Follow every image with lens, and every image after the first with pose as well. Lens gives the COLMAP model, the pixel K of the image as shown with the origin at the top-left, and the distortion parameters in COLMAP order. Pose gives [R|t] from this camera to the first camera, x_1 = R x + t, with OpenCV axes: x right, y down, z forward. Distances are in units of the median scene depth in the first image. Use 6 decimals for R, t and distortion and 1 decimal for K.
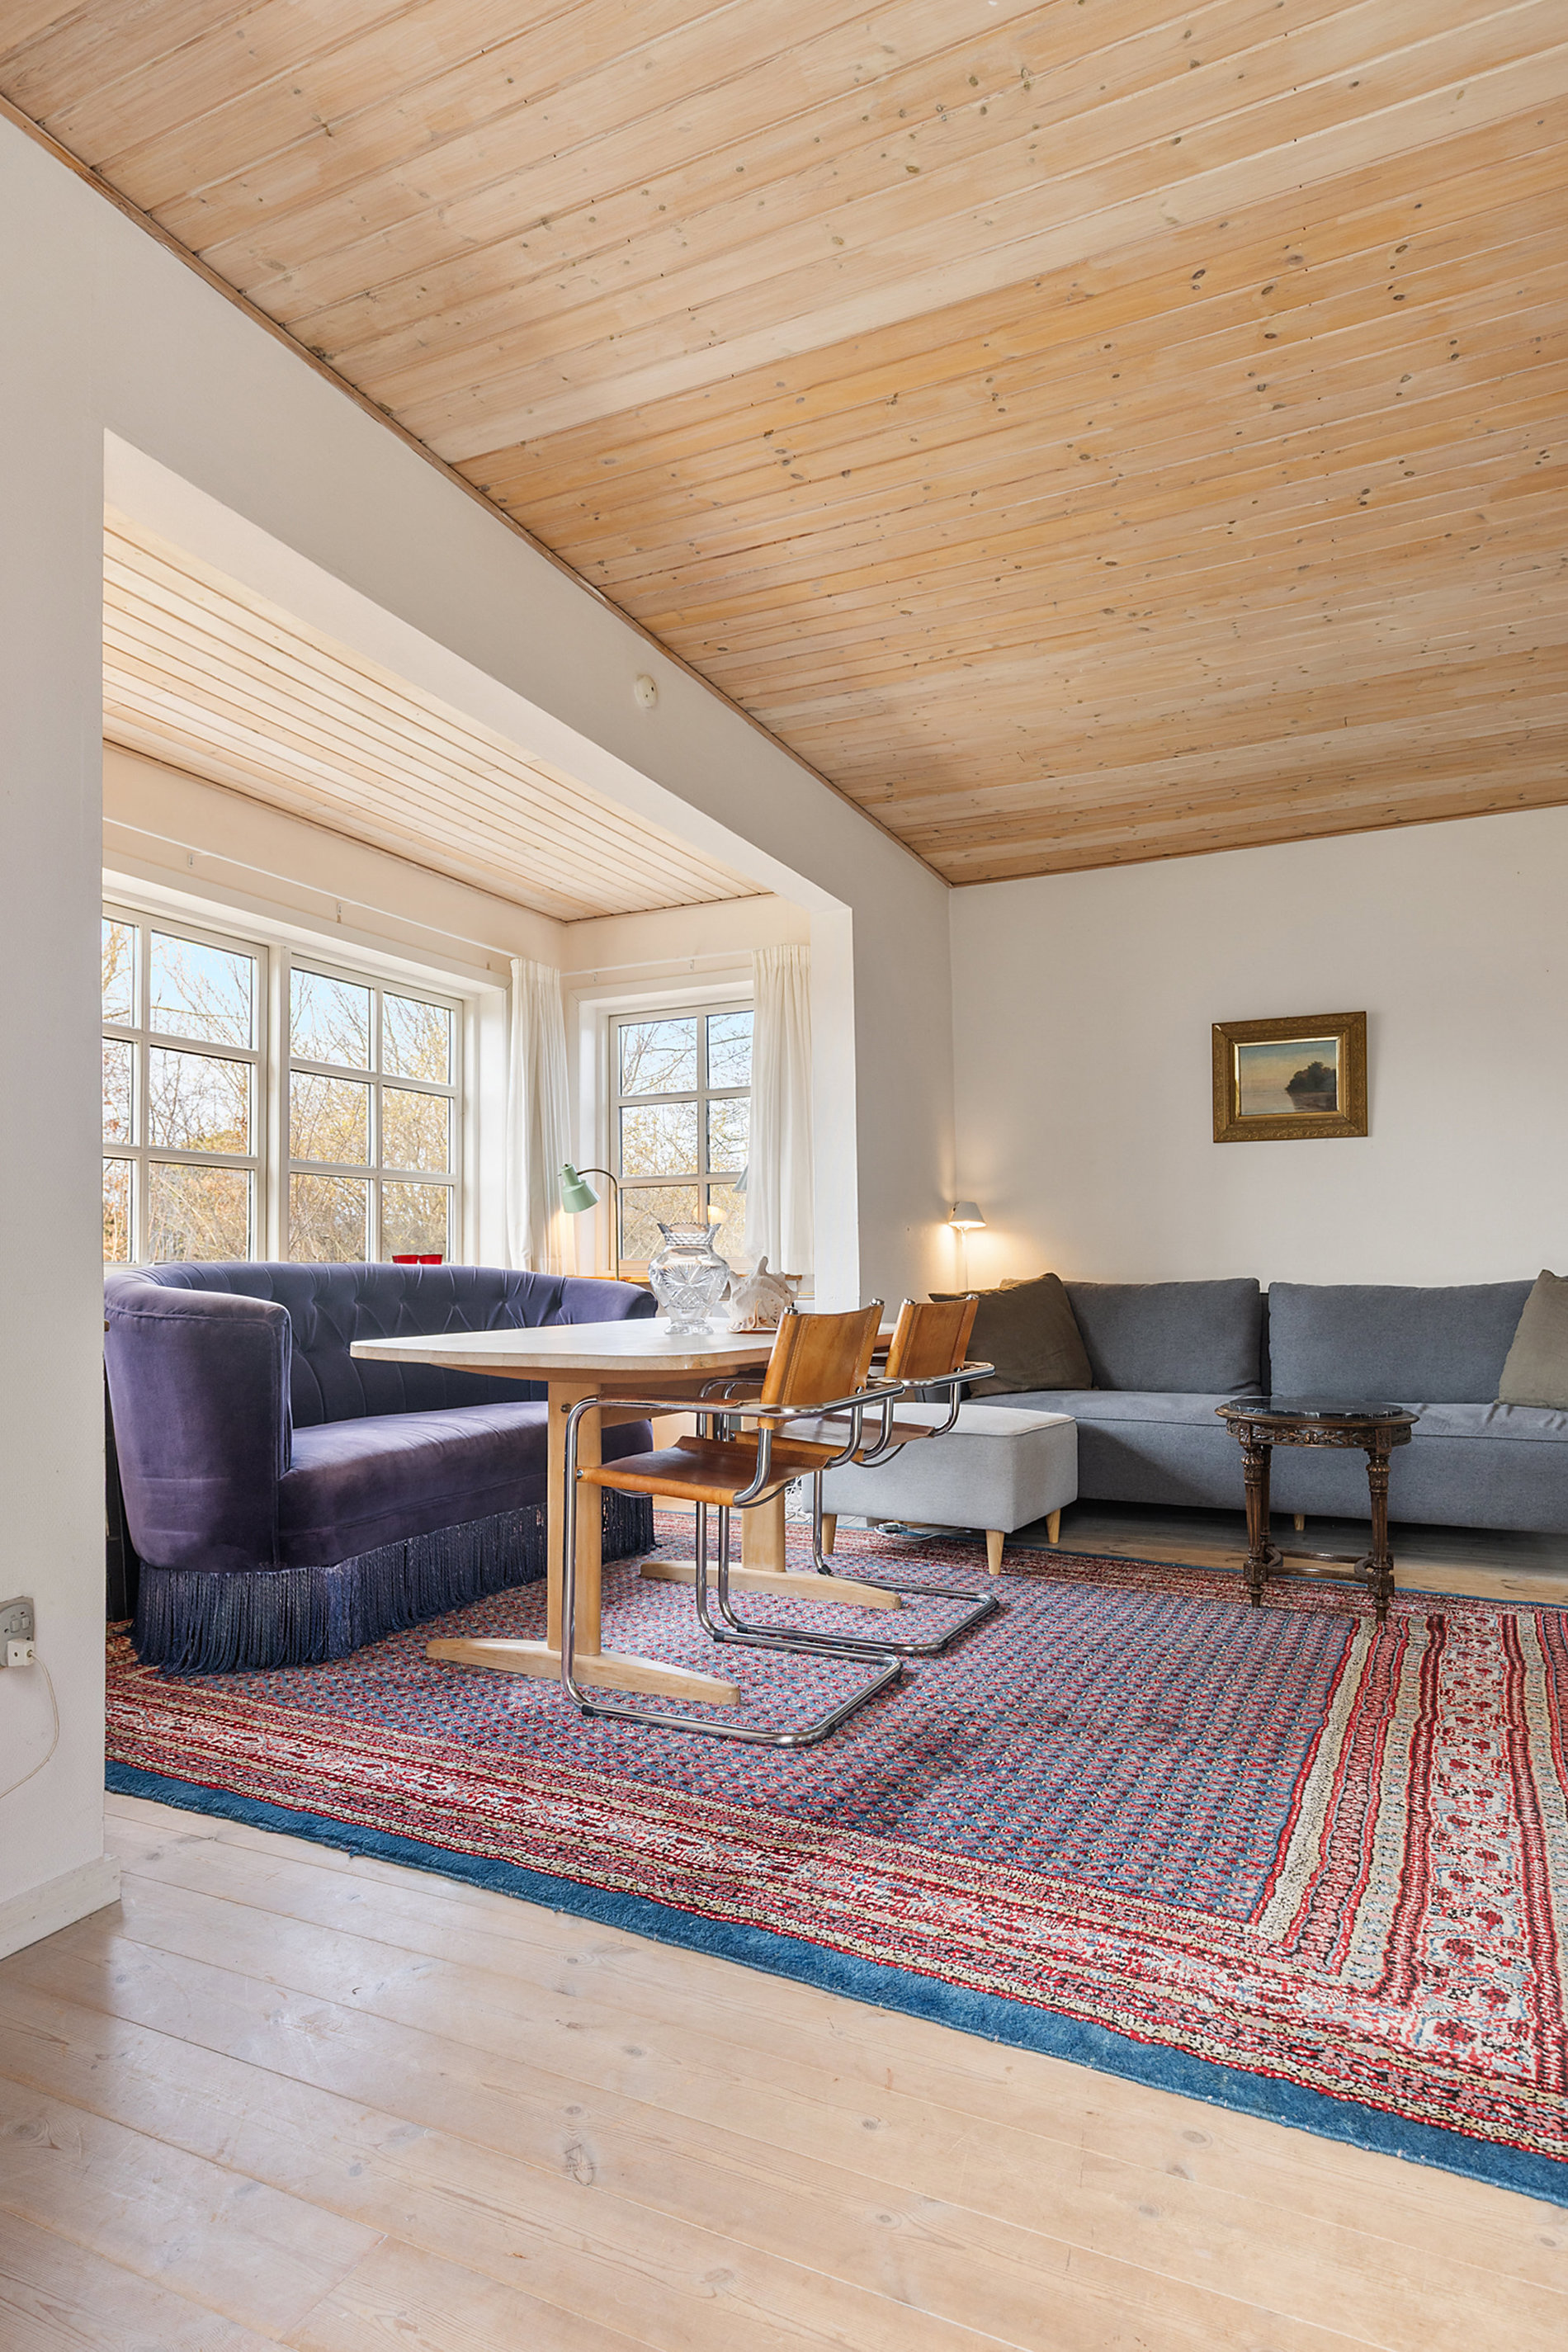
lens RADIAL K [[1334.0, 0, 784.5], [0, 1334.0, 1209.0], [0, 0, 1]] dist [0.001474, -0.000490]
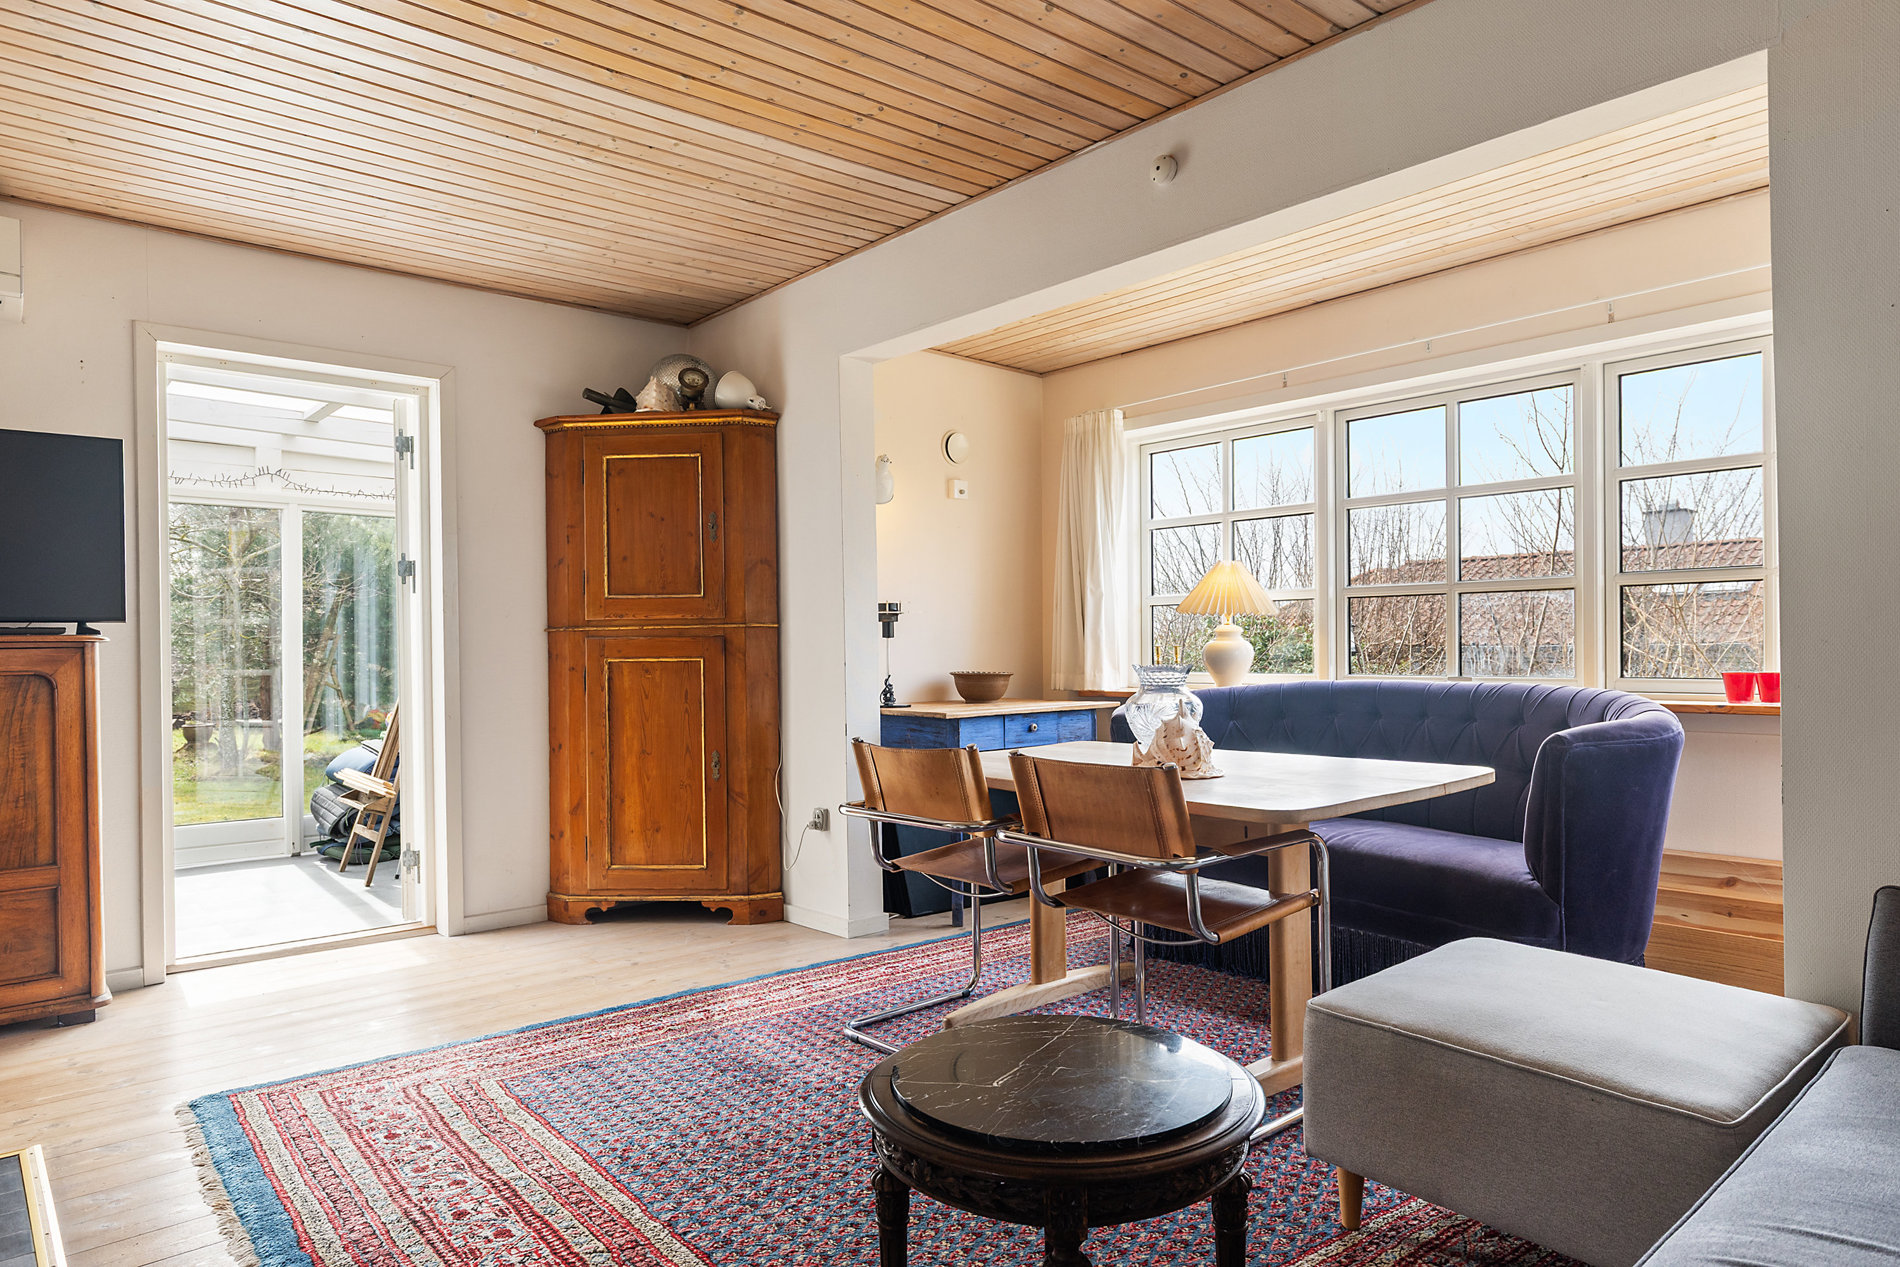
lens RADIAL K [[1188.6, 0, 950.0], [0, 1188.6, 633.5], [0, 0, 1]] dist [-0.000817, 0.000375]
pose [[-0.409134, 0.003905, -0.912466, 1.191365], [0.058886, 0.998019, -0.022132, -0.004227], [0.910572, -0.062786, -0.408554, 1.707729]]
